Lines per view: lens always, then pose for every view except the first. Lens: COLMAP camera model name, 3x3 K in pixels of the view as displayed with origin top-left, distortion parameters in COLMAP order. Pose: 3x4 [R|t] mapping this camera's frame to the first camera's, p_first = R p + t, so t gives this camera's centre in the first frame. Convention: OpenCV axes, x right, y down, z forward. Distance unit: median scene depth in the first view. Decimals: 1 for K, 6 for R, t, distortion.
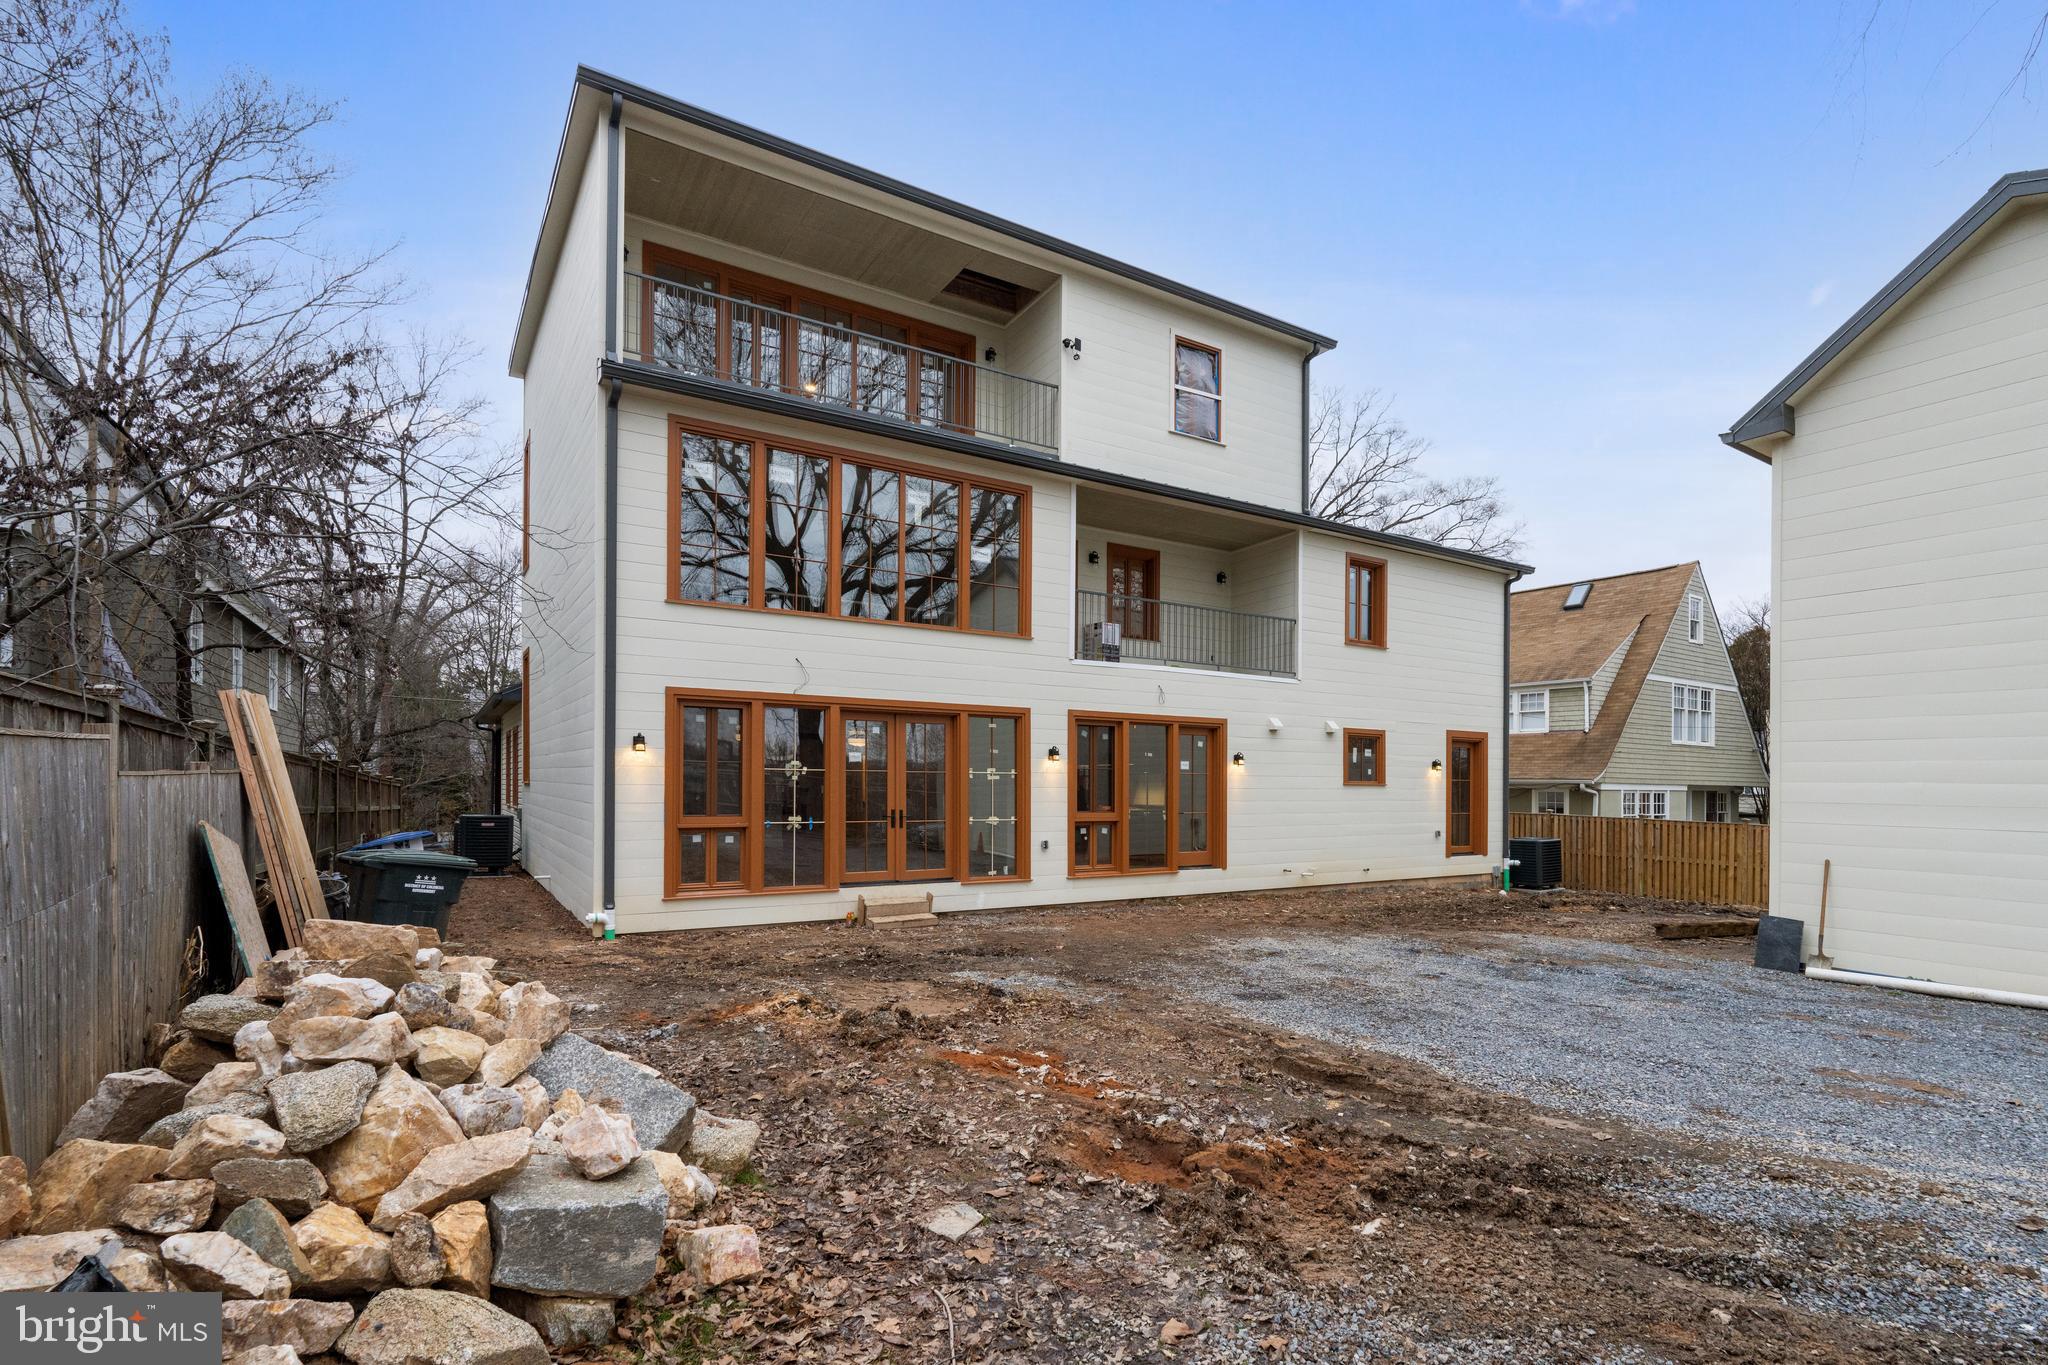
lens RADIAL K [[972.1, 0, 1022.7], [0, 972.1, 791.3], [0, 0, 1]] dist [-0.000202, 0.000115]
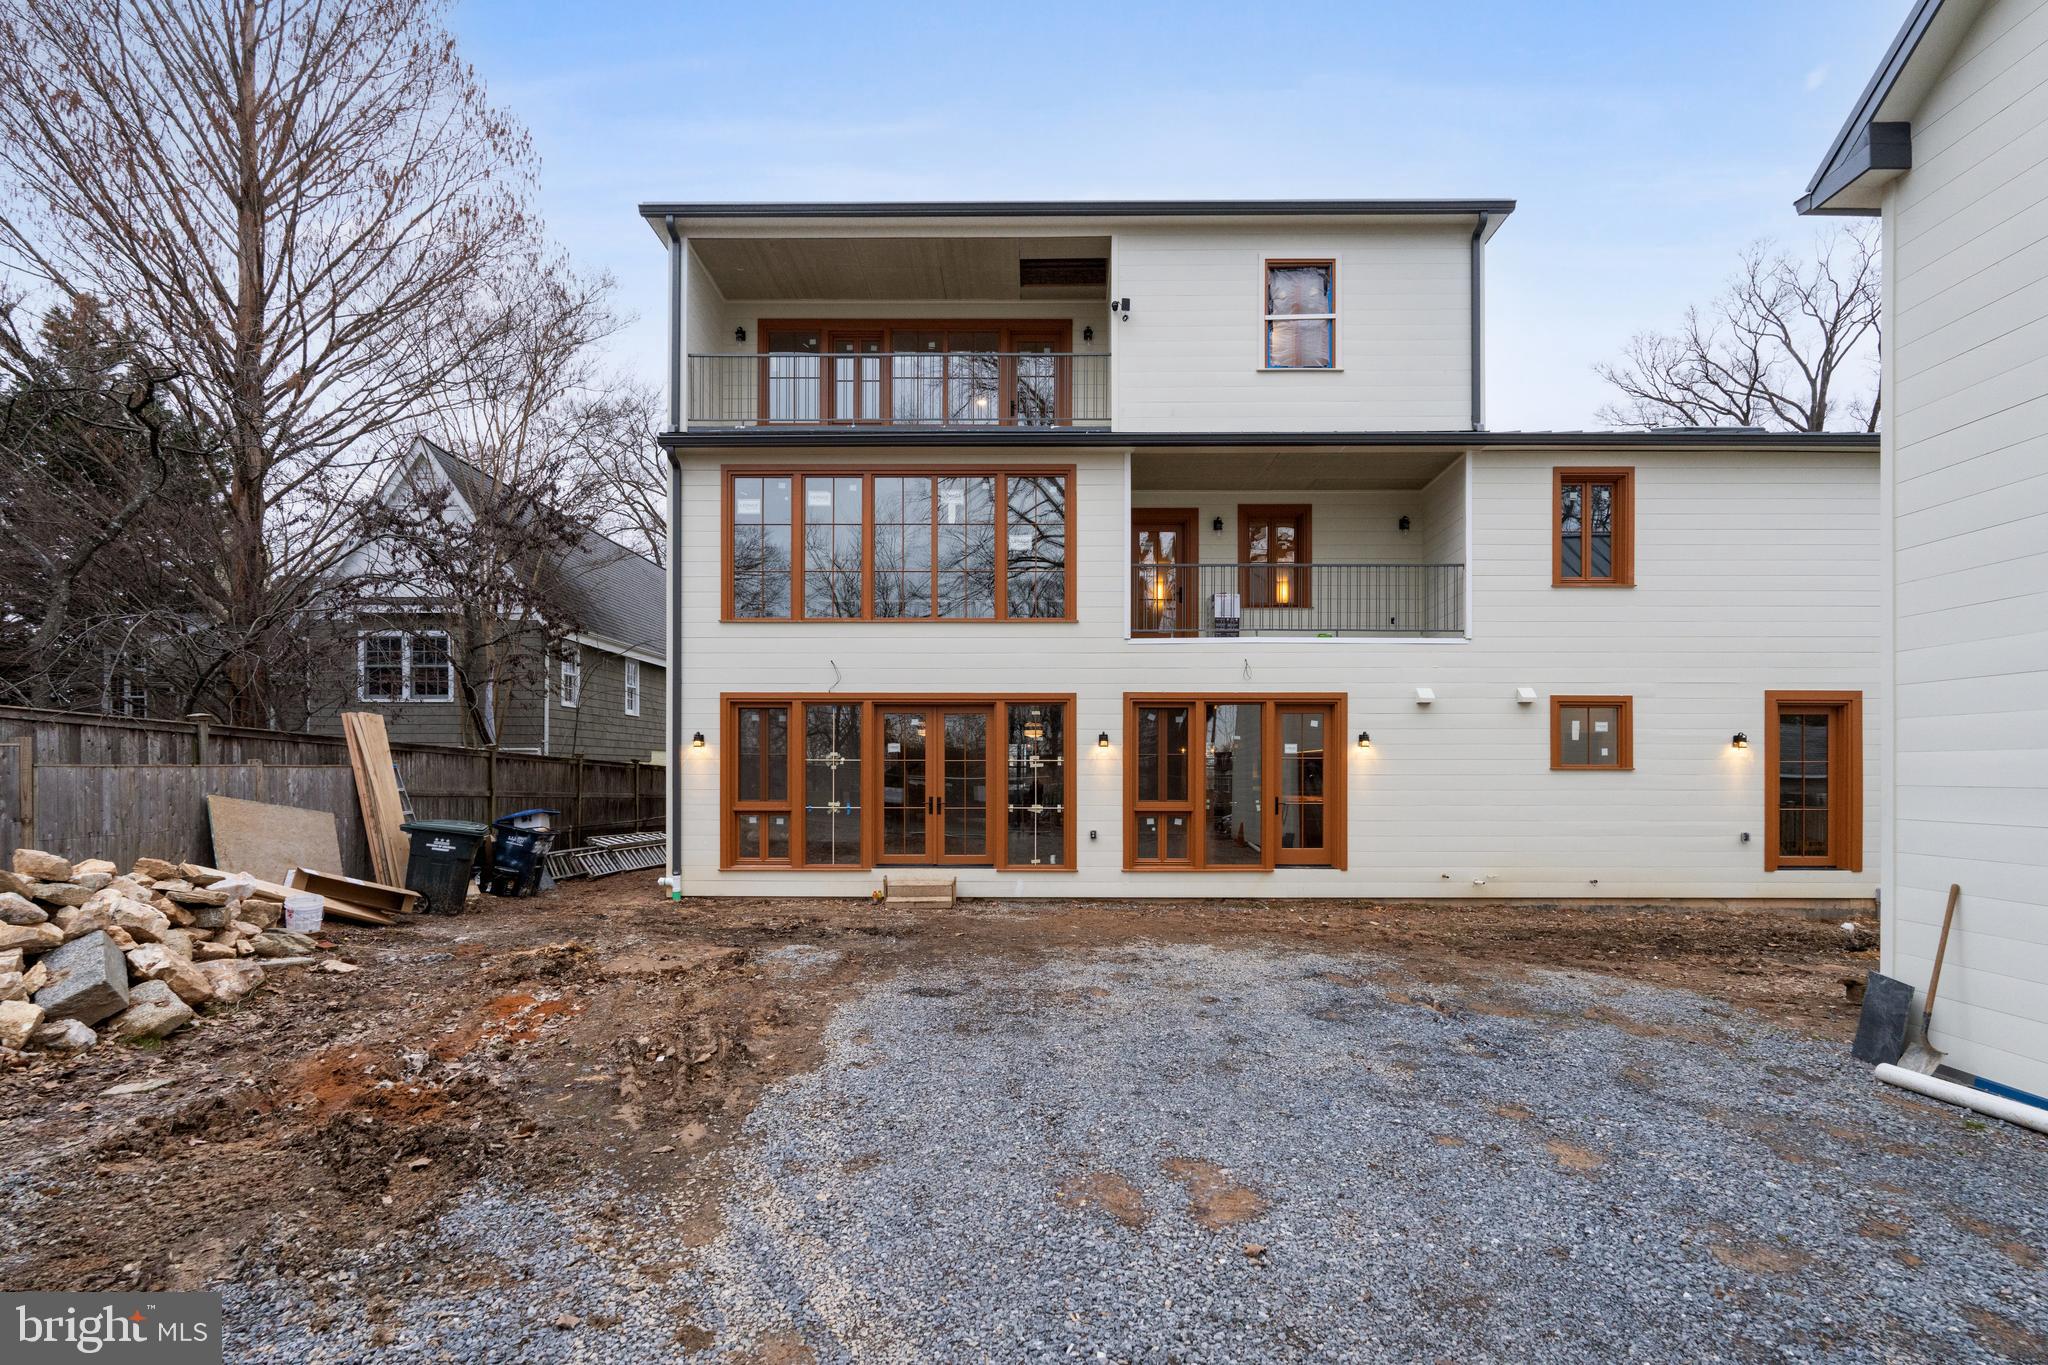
lens RADIAL K [[975.6, 0, 1022.2], [0, 975.6, 784.8], [0, 0, 1]] dist [-0.000985, 0.000167]
pose [[0.843884, -0.002839, -0.536519, 0.473536], [0.001915, 0.999996, -0.002280, 0.007725], [0.536523, 0.000897, 0.843885, 0.147300]]
